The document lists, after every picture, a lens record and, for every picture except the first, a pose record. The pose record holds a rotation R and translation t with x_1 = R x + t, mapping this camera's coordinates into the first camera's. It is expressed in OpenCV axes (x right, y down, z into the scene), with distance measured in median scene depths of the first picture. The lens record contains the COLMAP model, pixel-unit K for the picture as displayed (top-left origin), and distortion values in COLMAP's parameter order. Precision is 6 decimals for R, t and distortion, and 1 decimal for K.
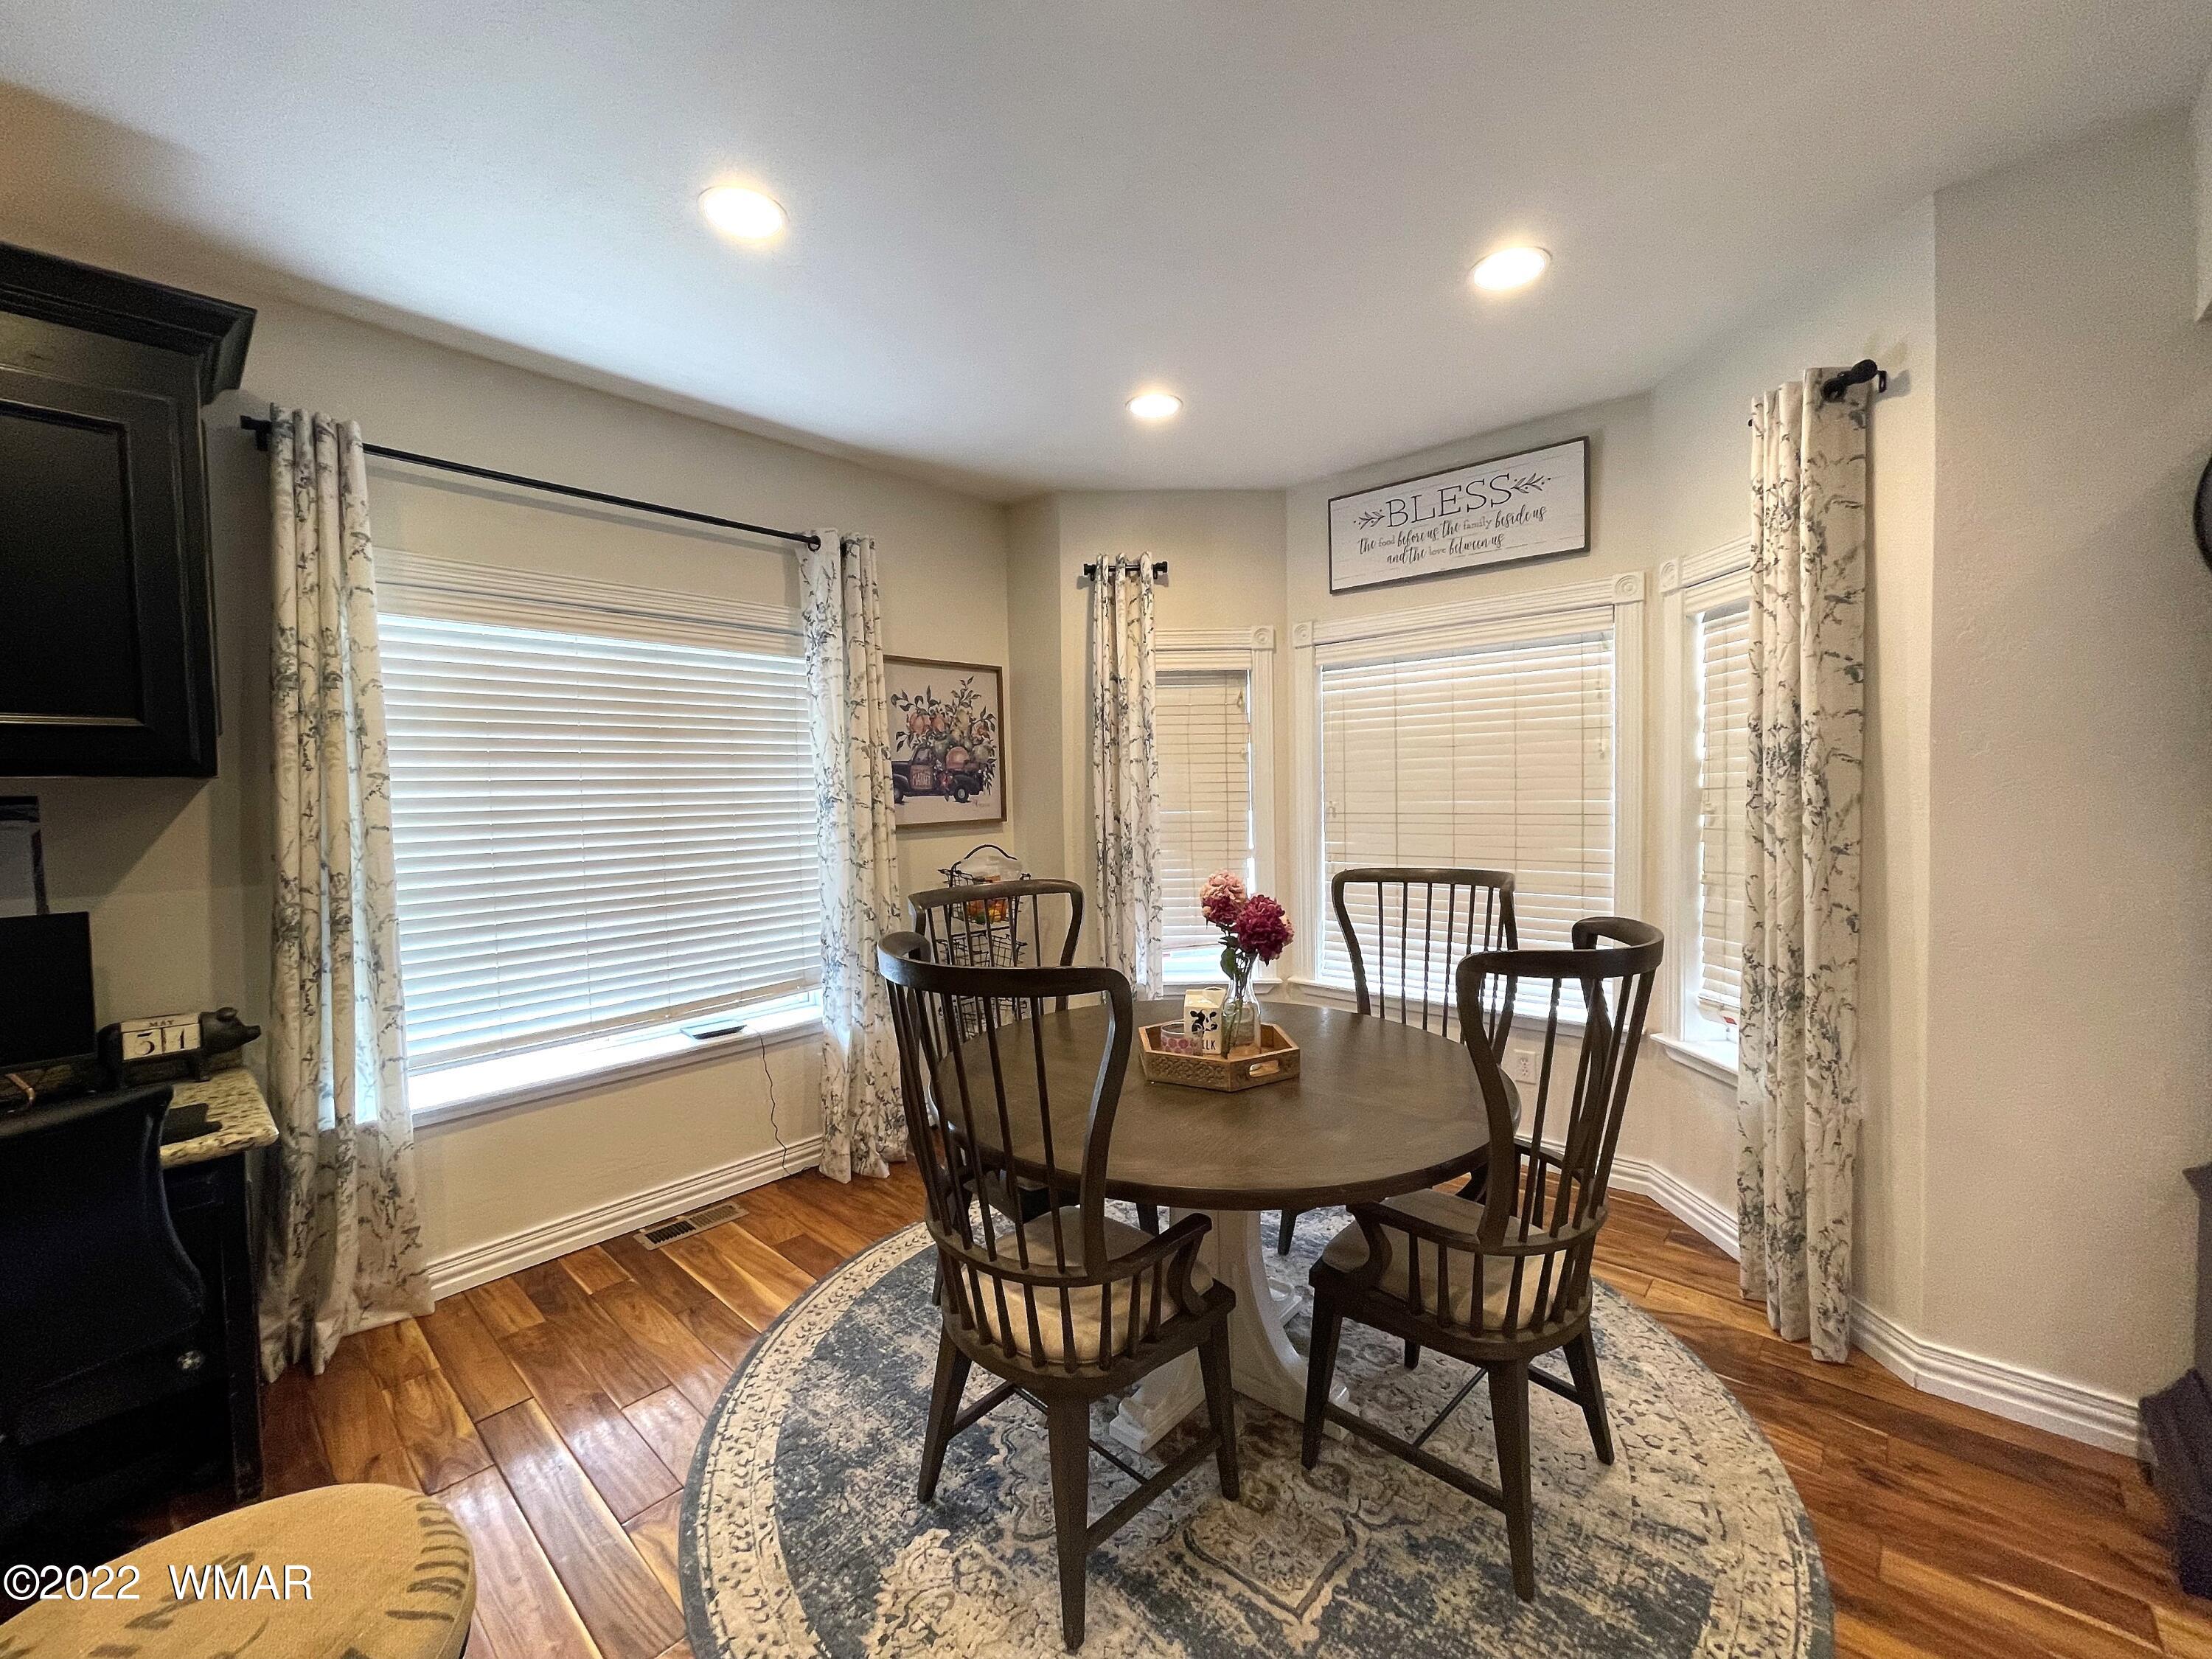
lens RADIAL K [[897.9, 0, 1085.5], [0, 897.9, 823.3], [0, 0, 1]] dist [-0.000845, -0.000380]
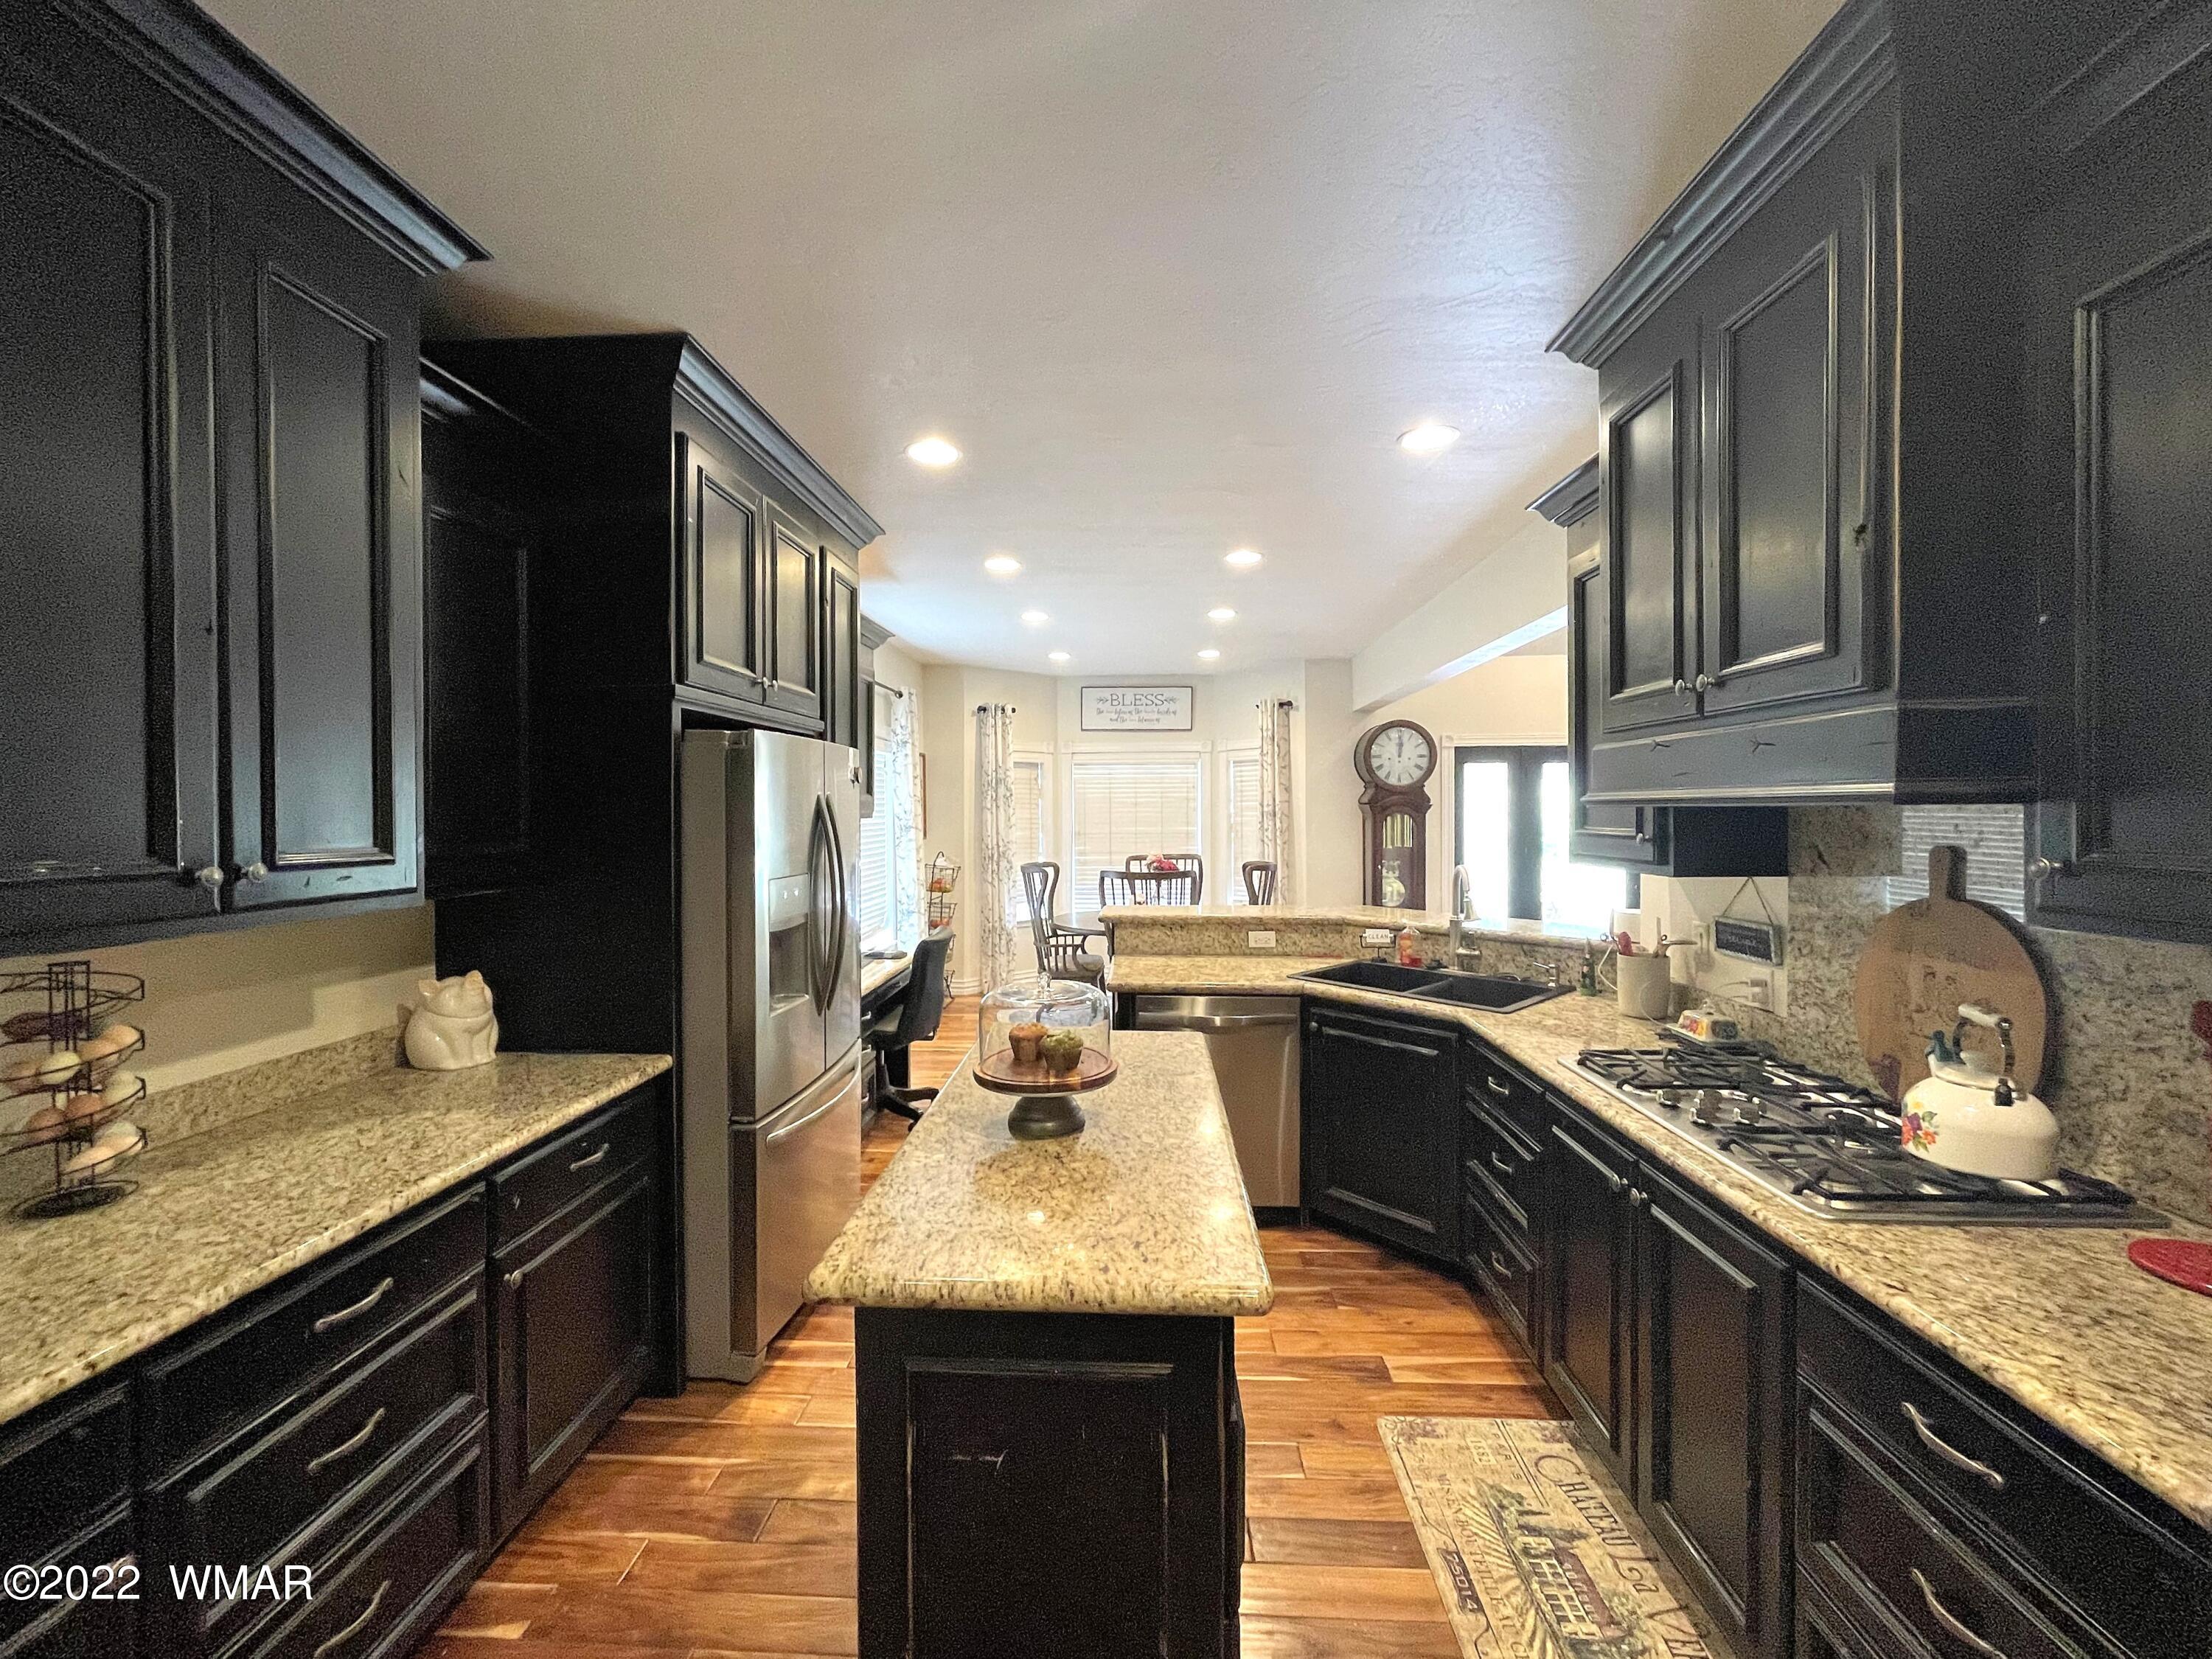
lens RADIAL K [[897.9, 0, 1085.5], [0, 897.9, 823.3], [0, 0, 1]] dist [-0.000845, -0.000380]
pose [[0.777933, 0.010571, 0.628259, -1.176445], [0.011593, 0.999447, -0.031171, 0.032748], [-0.628241, 0.031532, 0.777380, -0.723107]]
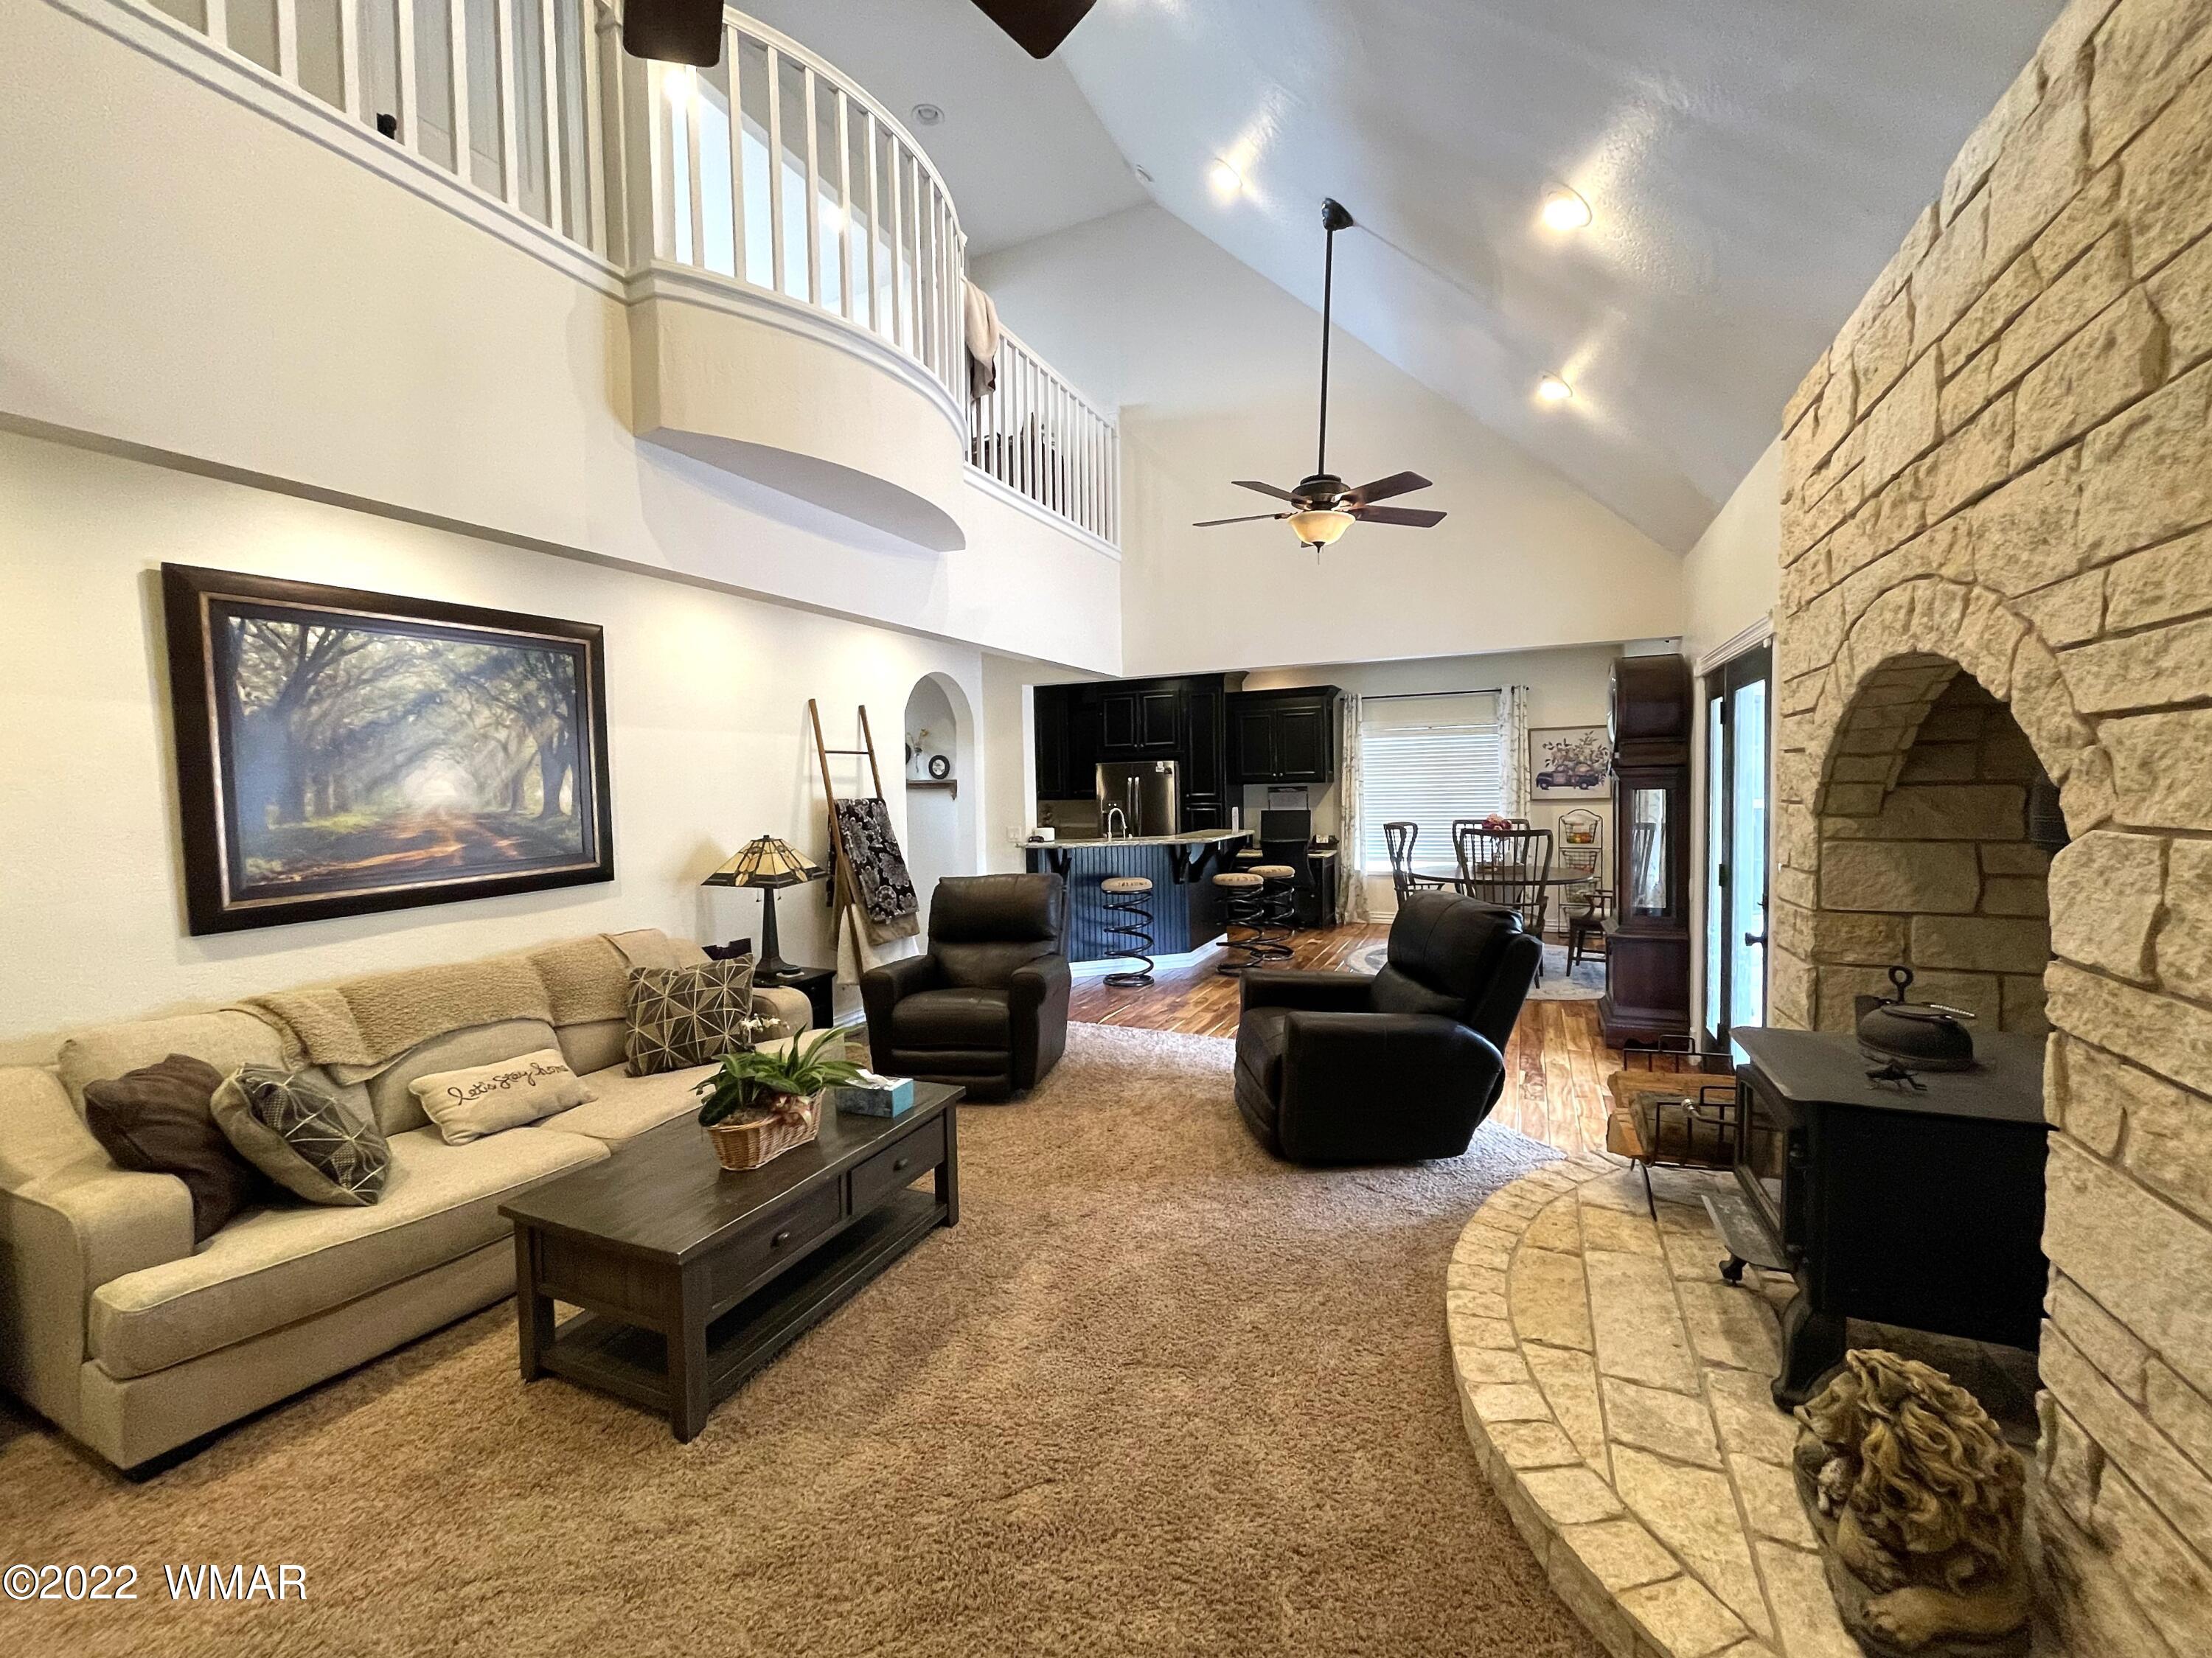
lens RADIAL K [[897.8, 0, 1085.5], [0, 897.8, 822.8], [0, 0, 1]] dist [-0.000845, -0.000380]
pose [[0.287713, 0.053954, -0.956196, 1.874706], [-0.021797, 0.998522, 0.049784, -0.028831], [0.957469, 0.006519, 0.288464, -0.923361]]
